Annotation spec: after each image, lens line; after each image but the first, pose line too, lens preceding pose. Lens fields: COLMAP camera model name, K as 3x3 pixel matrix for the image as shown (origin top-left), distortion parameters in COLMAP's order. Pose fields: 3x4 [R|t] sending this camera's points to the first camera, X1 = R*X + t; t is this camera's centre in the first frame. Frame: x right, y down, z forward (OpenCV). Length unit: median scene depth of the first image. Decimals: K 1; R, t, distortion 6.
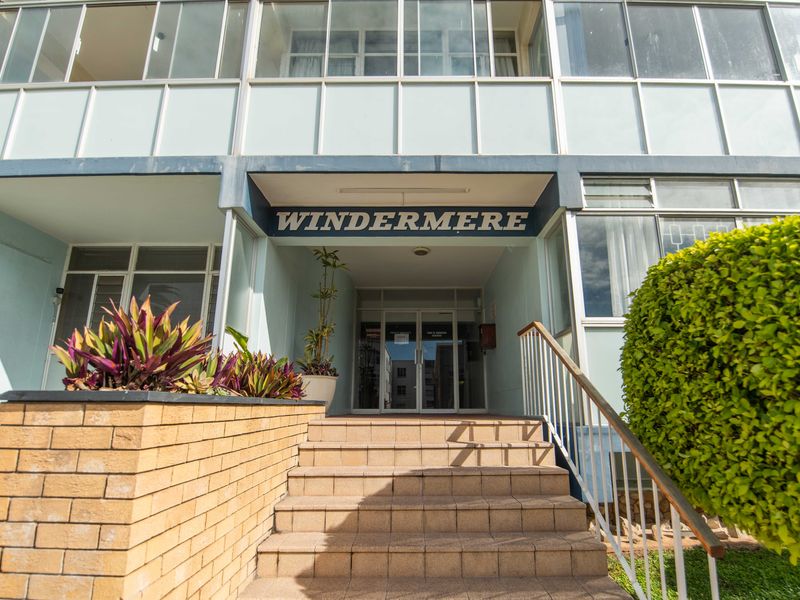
lens RADIAL K [[400.3, 0, 402.3], [0, 400.3, 310.6], [0, 0, 1]] dist [-0.018189, -0.001499]
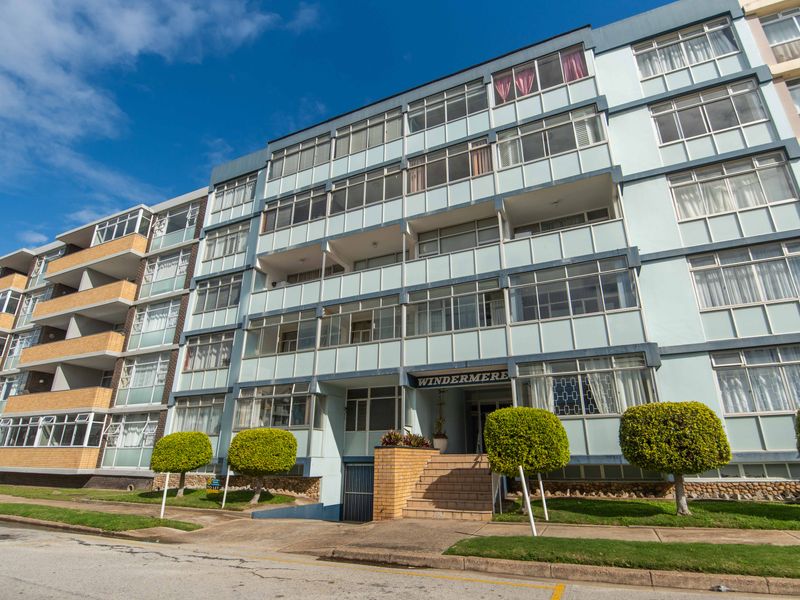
lens RADIAL K [[400.3, 0, 402.3], [0, 400.3, 310.6], [0, 0, 1]] dist [-0.018189, -0.001499]
pose [[0.911171, -0.142114, -0.386744, 0.741432], [0.091760, 0.985052, -0.145784, -0.322639], [0.401681, 0.097347, 0.910591, -1.649966]]
